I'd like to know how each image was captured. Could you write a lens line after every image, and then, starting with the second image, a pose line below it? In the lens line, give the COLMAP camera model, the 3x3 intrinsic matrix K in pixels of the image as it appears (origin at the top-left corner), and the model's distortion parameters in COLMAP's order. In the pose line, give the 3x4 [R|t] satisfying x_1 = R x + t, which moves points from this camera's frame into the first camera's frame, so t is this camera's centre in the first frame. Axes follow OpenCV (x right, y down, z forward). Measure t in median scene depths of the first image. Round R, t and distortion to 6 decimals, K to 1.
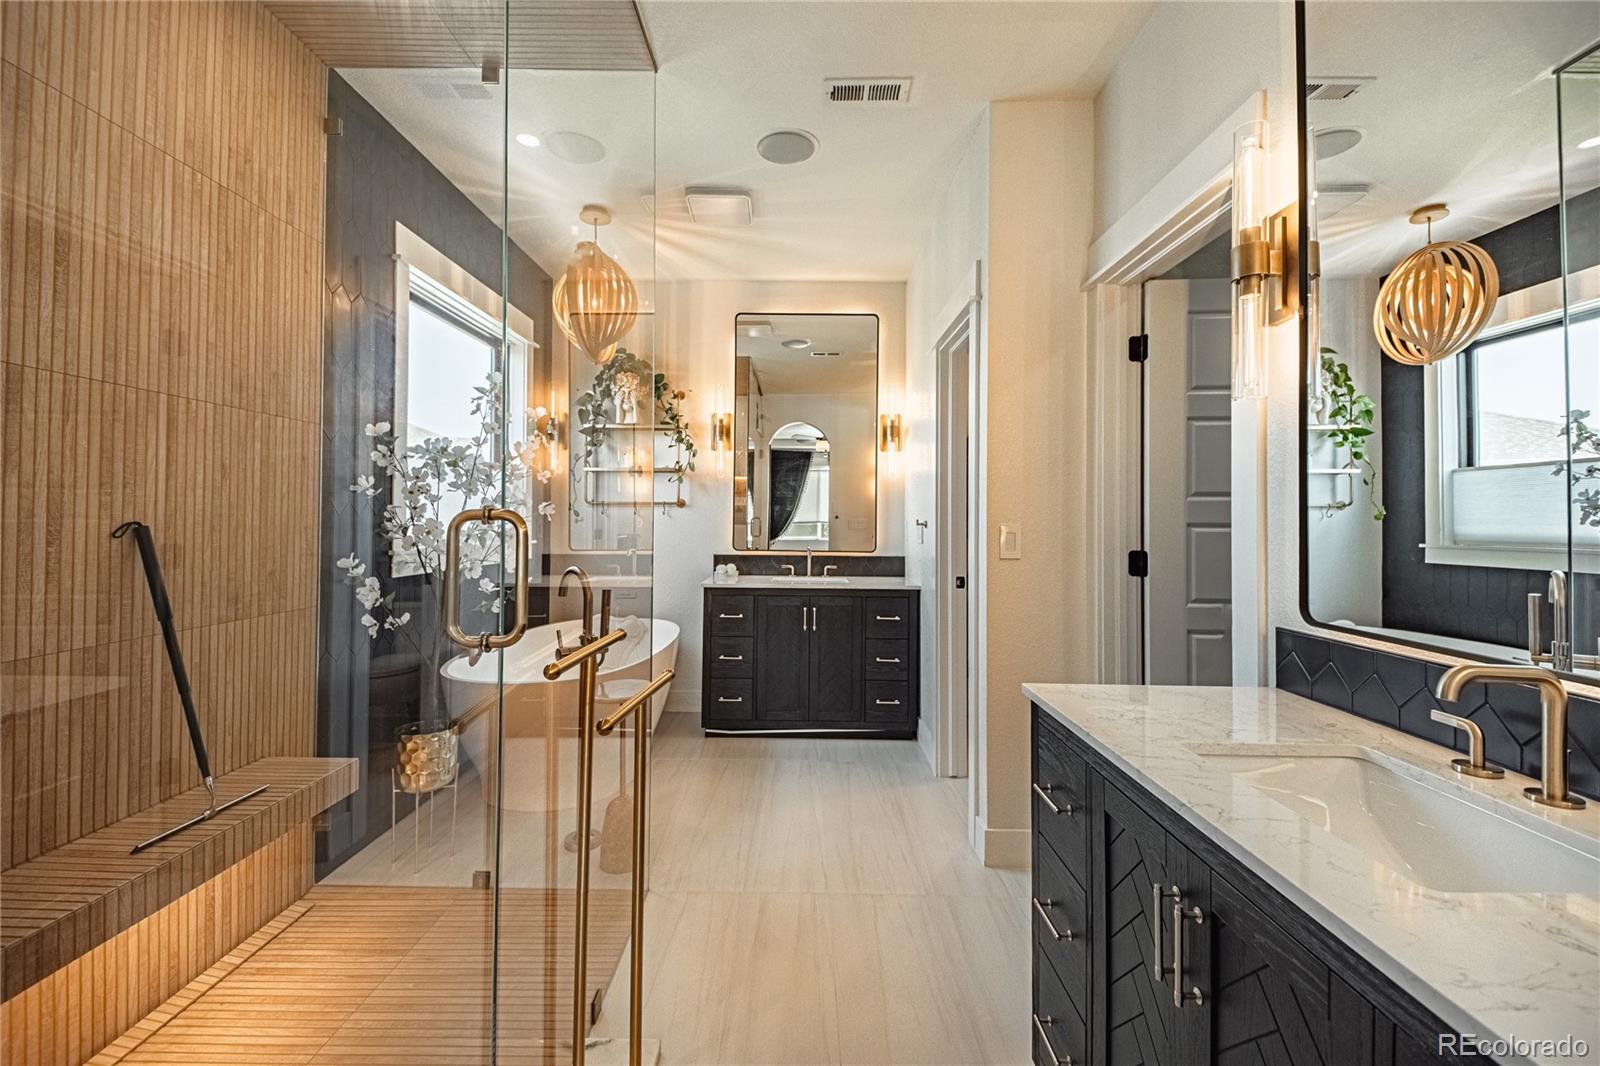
lens RADIAL K [[668.0, 0, 796.9], [0, 668.0, 509.0], [0, 0, 1]] dist [0.018943, -0.018835]
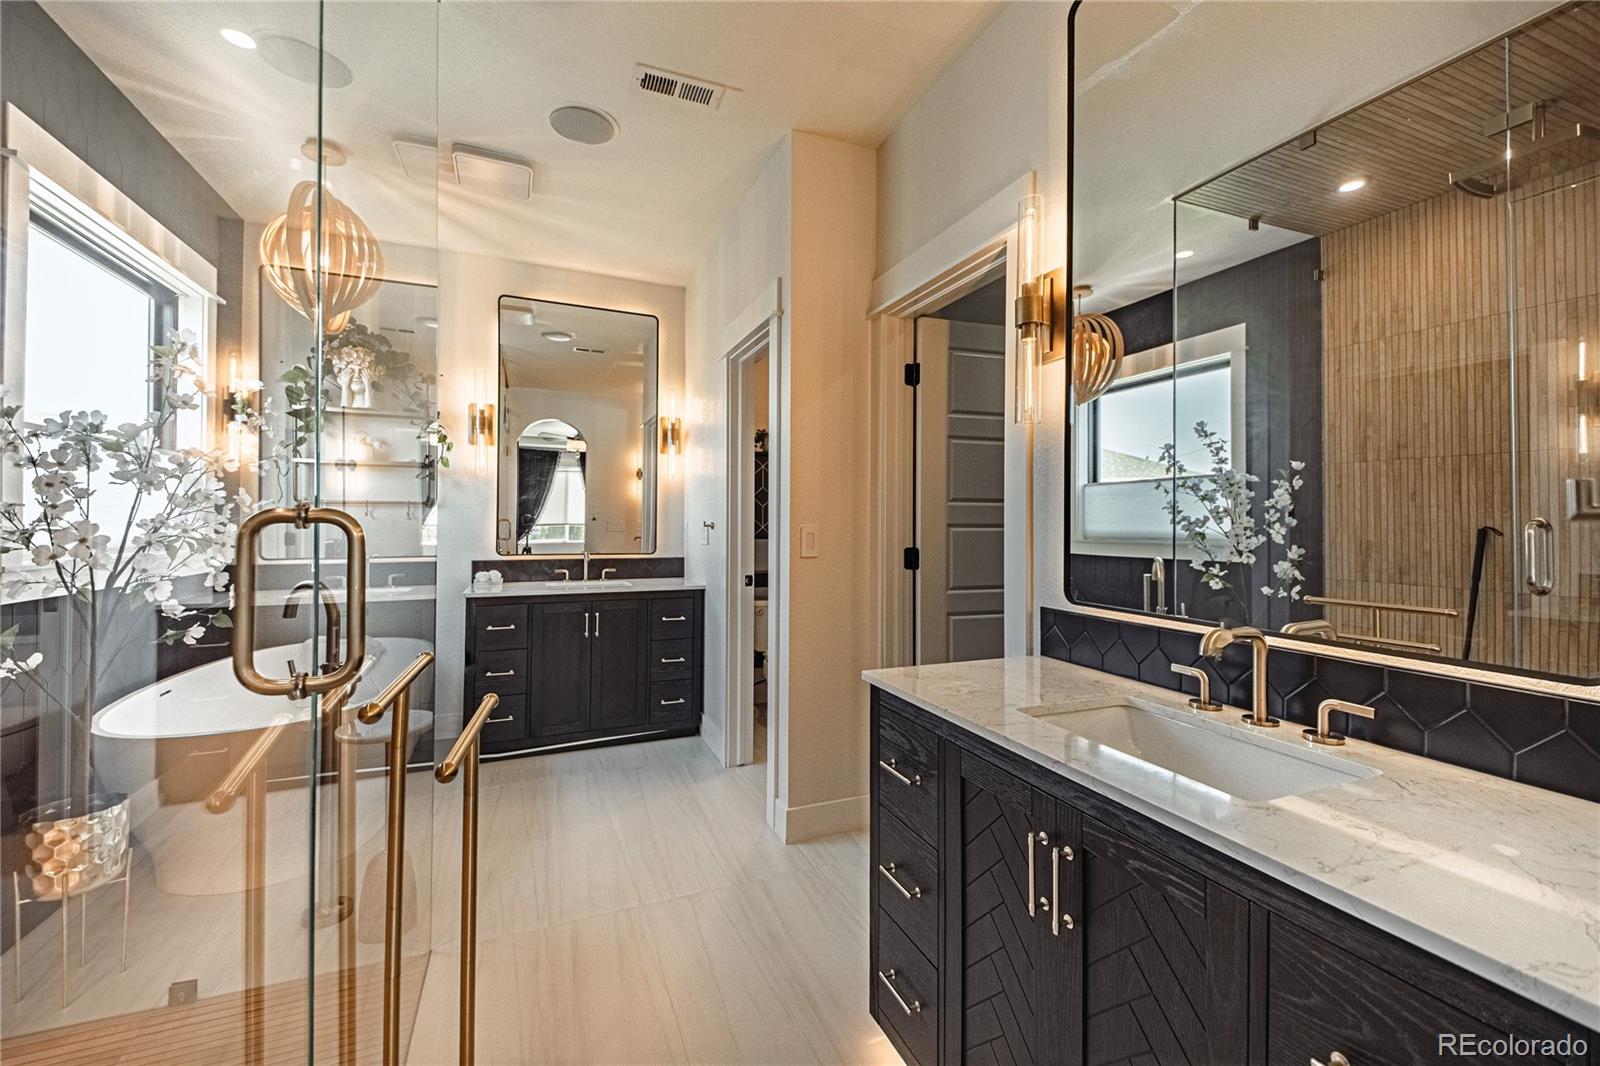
lens RADIAL K [[638.1, 0, 784.8], [0, 638.1, 516.2], [0, 0, 1]] dist [0.025696, -0.017991]
pose [[0.916421, 0.001959, 0.400211, -0.114512], [-0.005208, 0.999962, 0.007029, 0.000427], [-0.400182, -0.008526, 0.916396, 0.056405]]
